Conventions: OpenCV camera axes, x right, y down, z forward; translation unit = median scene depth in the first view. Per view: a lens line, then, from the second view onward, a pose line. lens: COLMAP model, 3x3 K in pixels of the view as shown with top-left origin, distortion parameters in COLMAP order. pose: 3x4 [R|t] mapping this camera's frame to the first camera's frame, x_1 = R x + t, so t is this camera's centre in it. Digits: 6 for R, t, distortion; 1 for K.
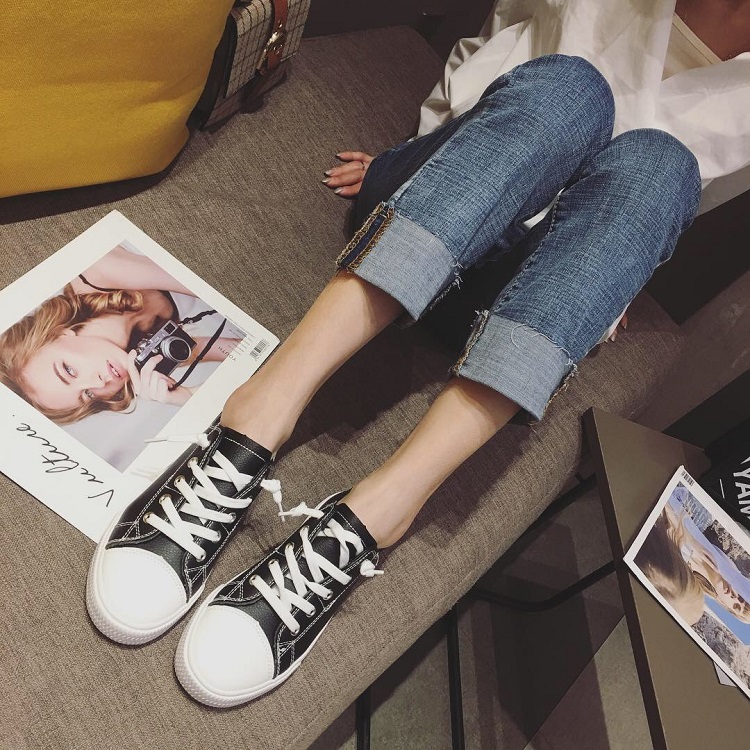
lens RADIAL K [[847.8, 0, 384.0], [0, 847.8, 398.4], [0, 0, 1]] dist [0.027842, 0.000000]
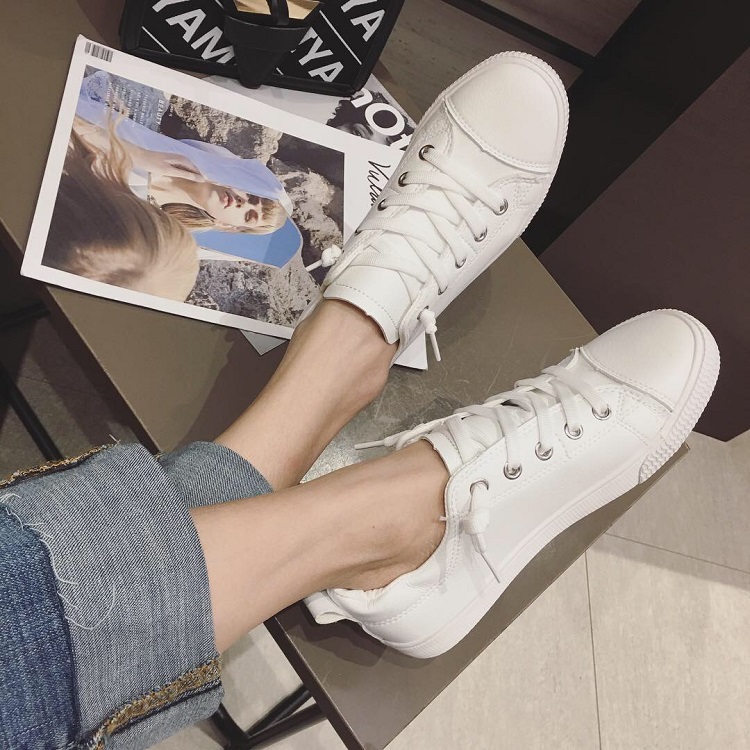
lens RADIAL K [[847.8, 0, 379.3], [0, 847.8, 374.4], [0, 0, 1]] dist [0.027842, 0.000000]
pose [[0.814654, -0.562539, 0.141026, 0.329747], [0.428381, 0.747604, 0.507521, 0.047124], [-0.390932, -0.353041, 0.850020, 0.362762]]
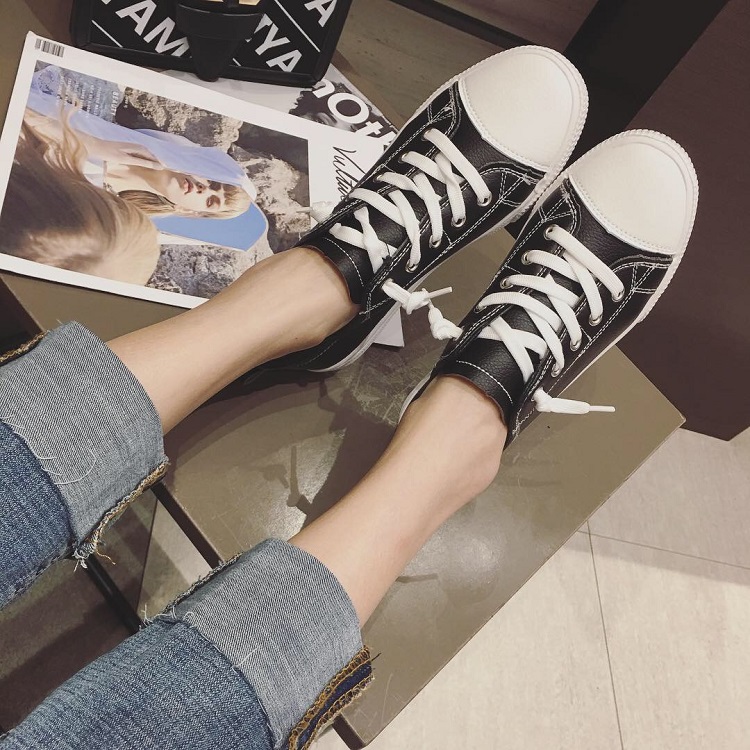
lens RADIAL K [[847.8, 0, 382.5], [0, 847.8, 369.8], [0, 0, 1]] dist [0.027842, 0.000000]
pose [[0.775180, -0.605845, 0.179020, 0.318291], [0.476854, 0.747014, 0.463229, 0.104035], [-0.414375, -0.273719, 0.867970, 0.359854]]
